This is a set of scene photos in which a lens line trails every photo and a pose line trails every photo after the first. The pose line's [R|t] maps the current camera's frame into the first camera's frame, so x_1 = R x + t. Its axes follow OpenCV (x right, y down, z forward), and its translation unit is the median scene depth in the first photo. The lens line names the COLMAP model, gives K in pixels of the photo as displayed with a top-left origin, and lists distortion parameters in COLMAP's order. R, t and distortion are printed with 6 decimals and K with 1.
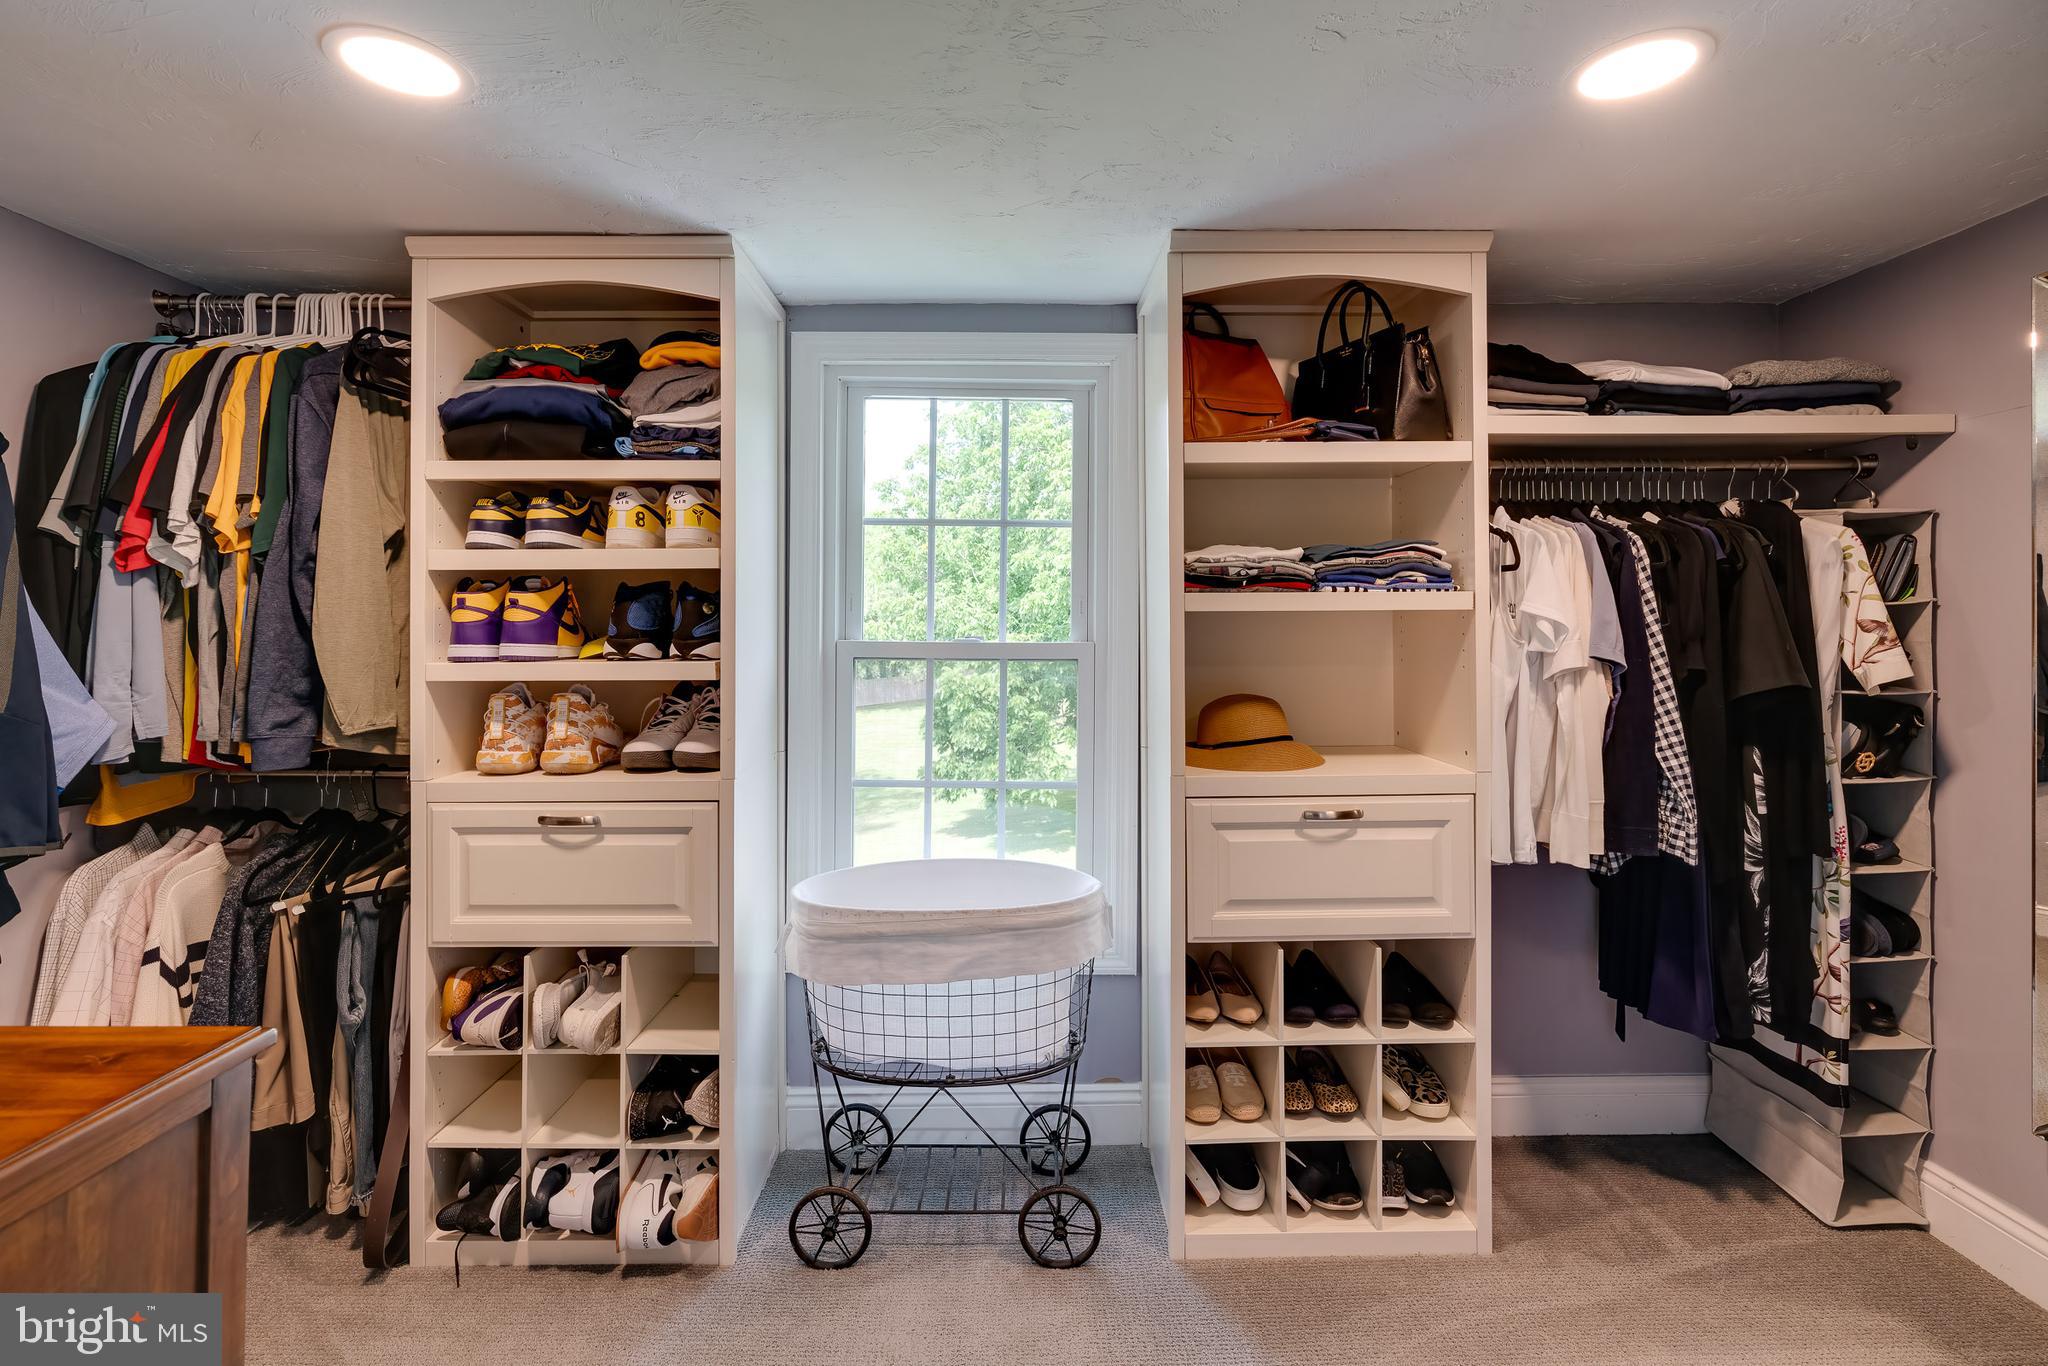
lens RADIAL K [[933.6, 0, 1018.3], [0, 933.6, 625.7], [0, 0, 1]] dist [0.003932, 0.000601]
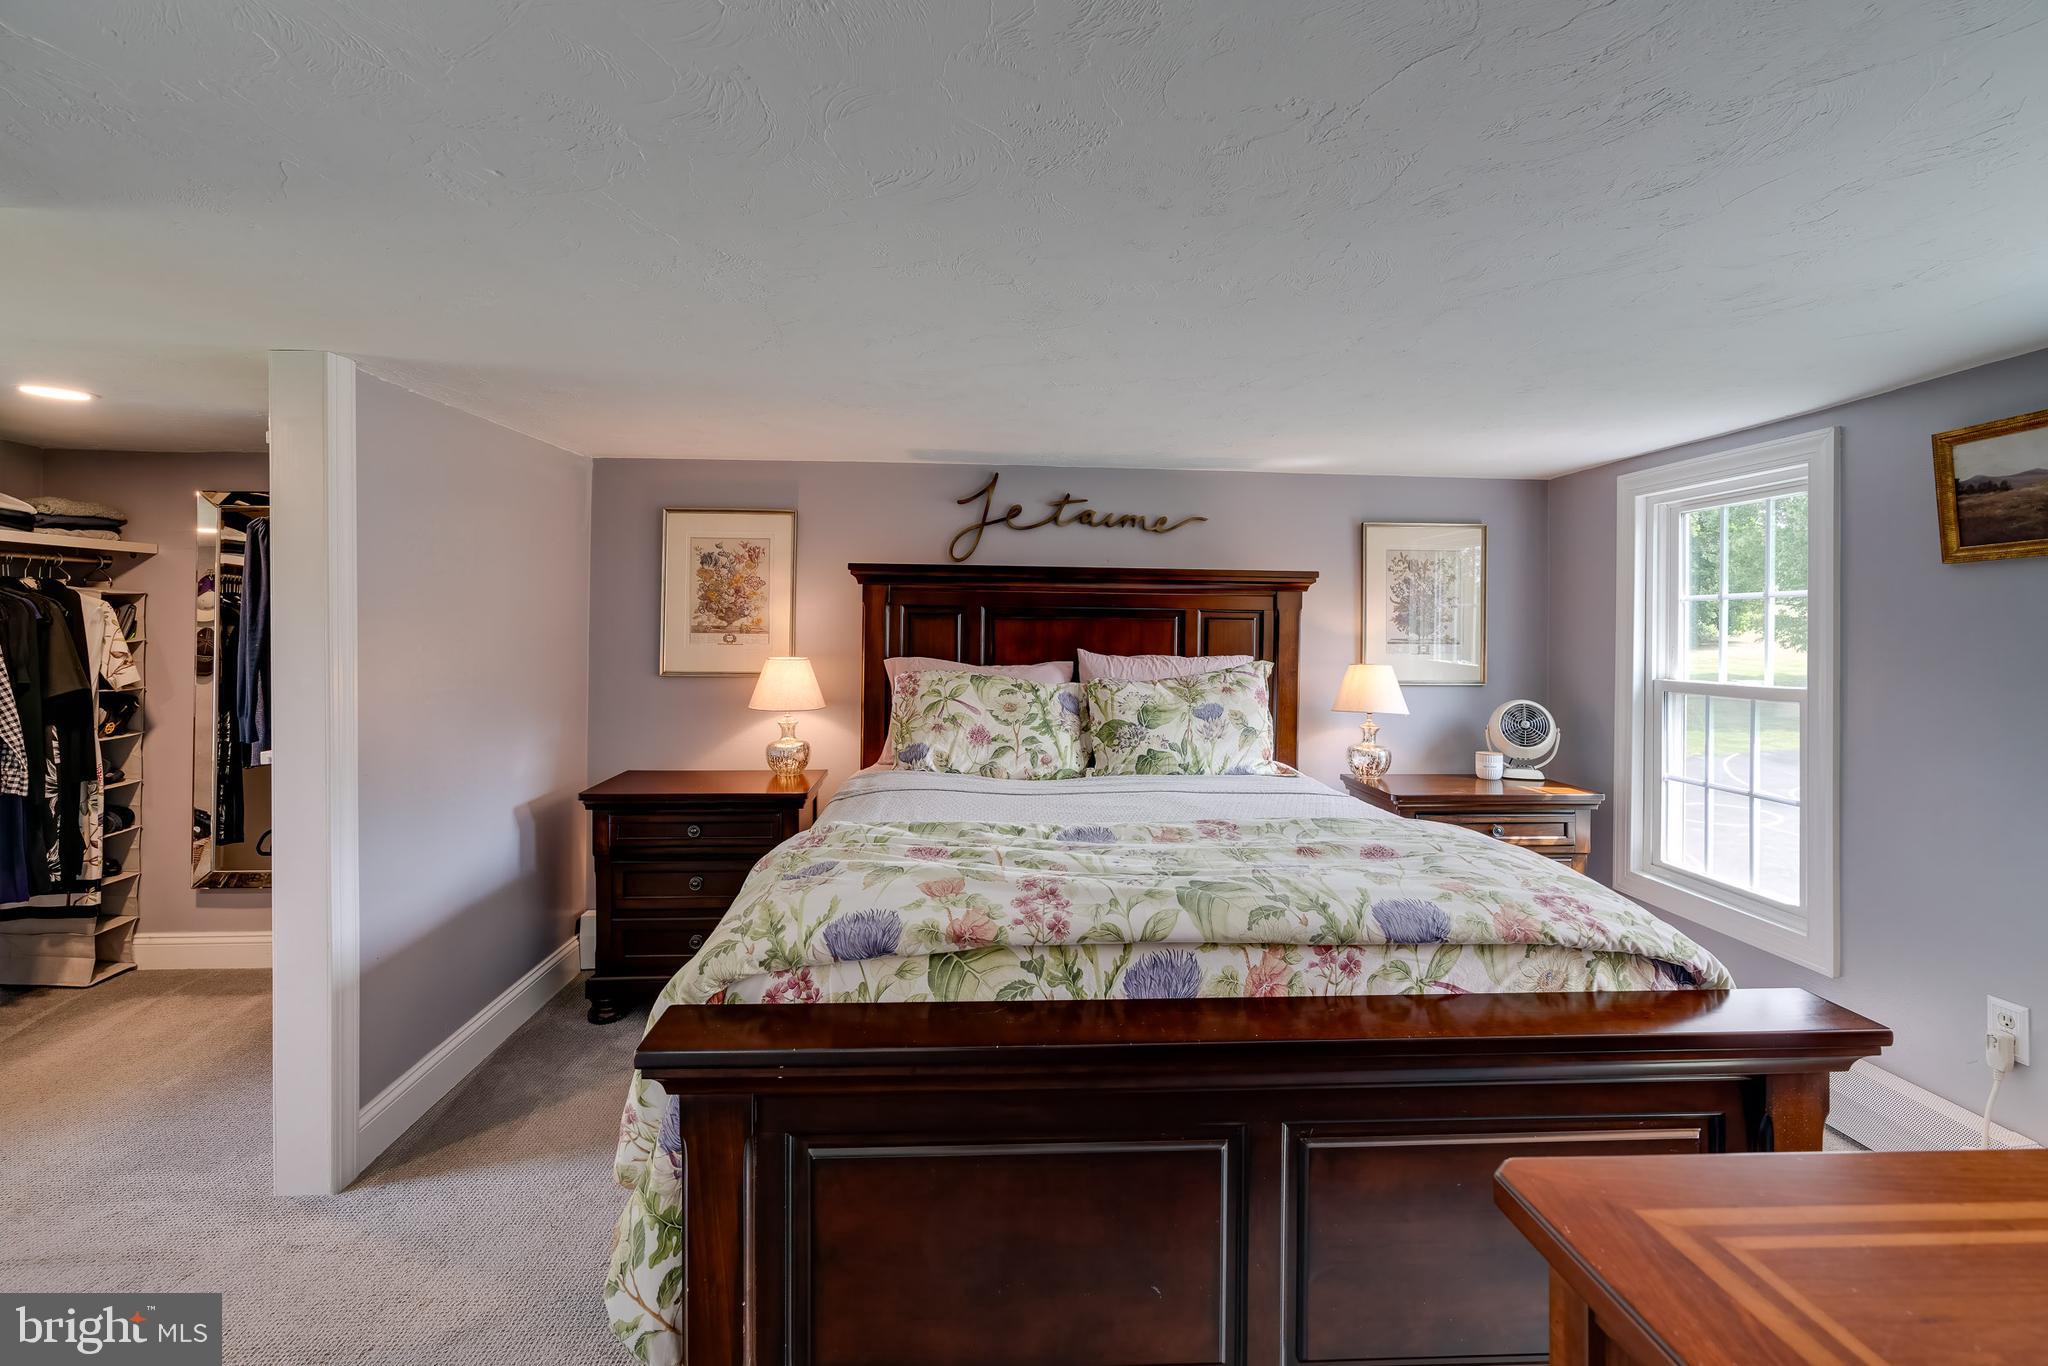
lens RADIAL K [[933.6, 0, 1018.3], [0, 933.6, 625.7], [0, 0, 1]] dist [0.003932, 0.000601]
pose [[-0.037810, 0.005346, 0.999271, -1.025144], [-0.010490, 0.999928, -0.005746, -0.064781], [-0.999230, -0.010700, -0.037751, -0.725162]]
